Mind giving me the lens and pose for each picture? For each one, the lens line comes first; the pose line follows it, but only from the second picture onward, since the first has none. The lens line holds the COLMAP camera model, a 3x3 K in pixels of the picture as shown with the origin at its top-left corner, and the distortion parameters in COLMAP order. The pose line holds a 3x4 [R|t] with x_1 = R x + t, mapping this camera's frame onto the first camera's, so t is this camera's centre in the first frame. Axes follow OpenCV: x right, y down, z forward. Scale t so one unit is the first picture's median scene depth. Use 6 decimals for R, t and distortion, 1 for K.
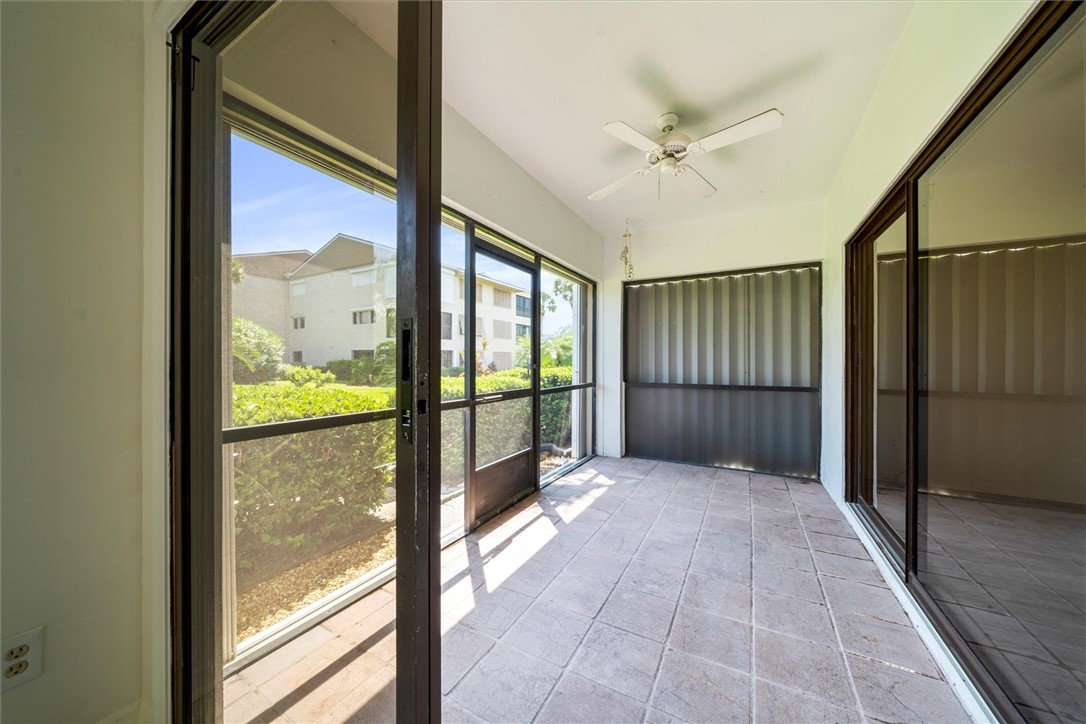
lens RADIAL K [[377.9, 0, 540.0], [0, 377.9, 361.9], [0, 0, 1]] dist [-0.000710, 0.000061]
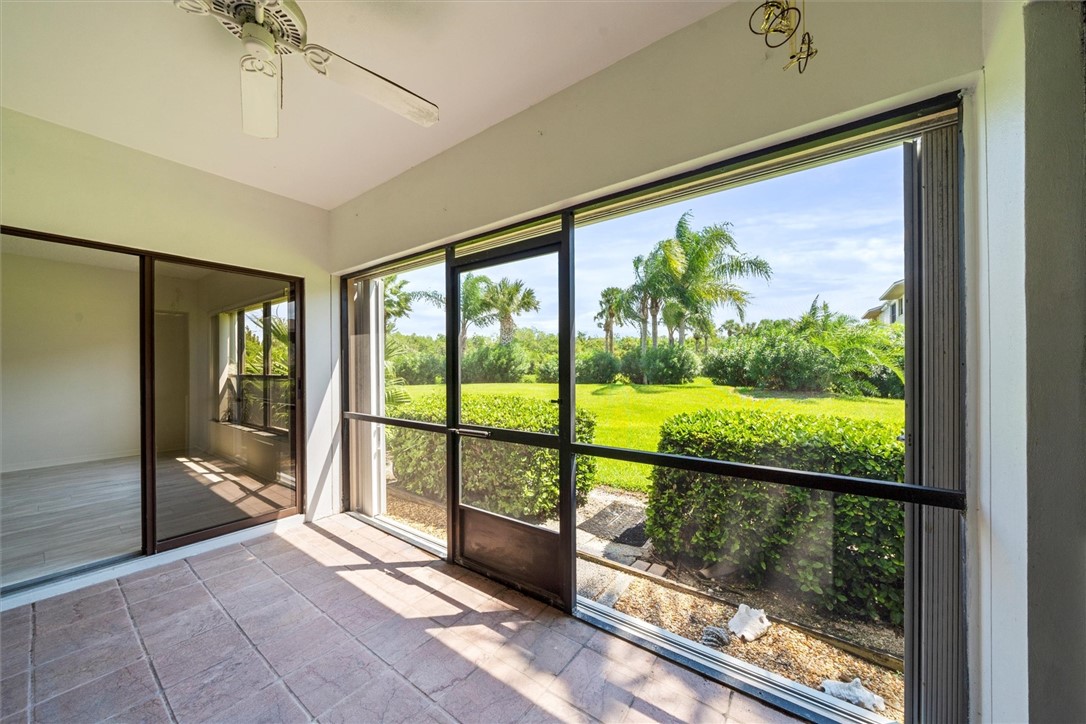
lens RADIAL K [[377.9, 0, 540.4], [0, 377.9, 372.1], [0, 0, 1]] dist [-0.000710, 0.000061]
pose [[-0.122043, 0.003780, -0.992518, 0.668740], [-0.001990, 0.999990, 0.004053, -0.041982], [0.992523, 0.002470, -0.122034, 1.185763]]
